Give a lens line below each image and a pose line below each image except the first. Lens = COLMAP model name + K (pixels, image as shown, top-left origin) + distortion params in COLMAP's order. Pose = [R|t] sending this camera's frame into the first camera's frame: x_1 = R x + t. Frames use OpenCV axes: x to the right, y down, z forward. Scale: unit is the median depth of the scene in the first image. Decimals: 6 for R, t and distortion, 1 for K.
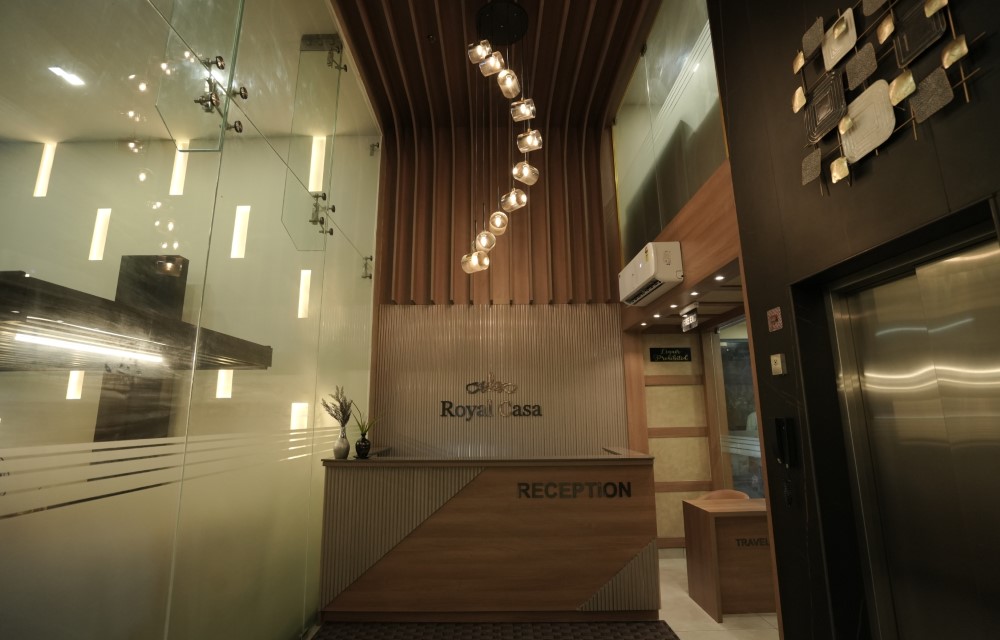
lens RADIAL K [[459.4, 0, 495.5], [0, 459.4, 321.7], [0, 0, 1]] dist [-0.061914, 0.022446]
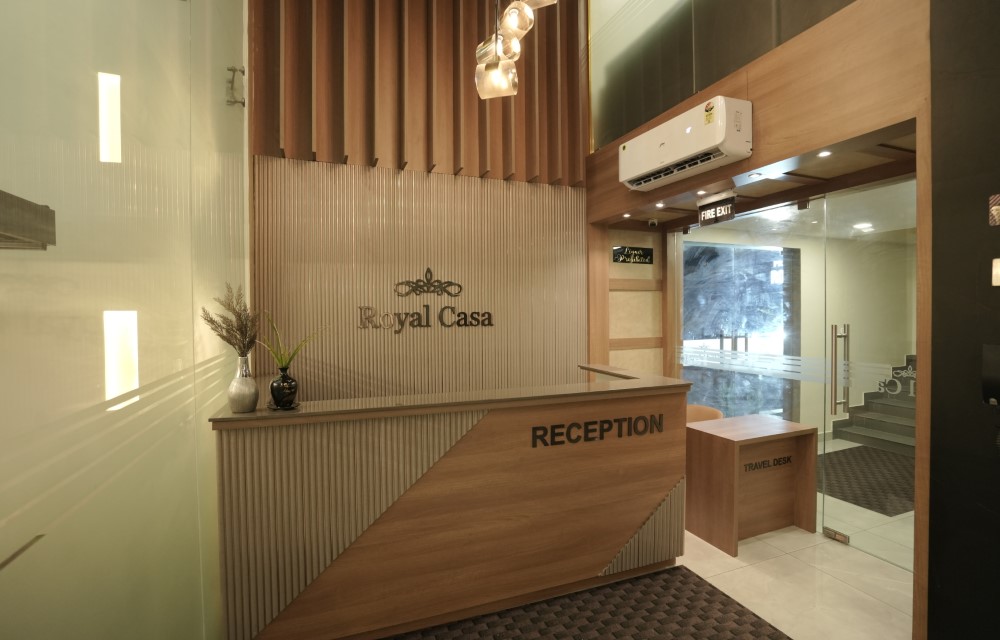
lens RADIAL K [[459.4, 0, 495.5], [0, 459.4, 321.7], [0, 0, 1]] dist [-0.061914, 0.022446]
pose [[0.933952, -0.006185, 0.357346, -0.219439], [-0.070827, 0.976817, 0.202019, 0.050728], [-0.350311, -0.213986, 0.911862, 0.360734]]
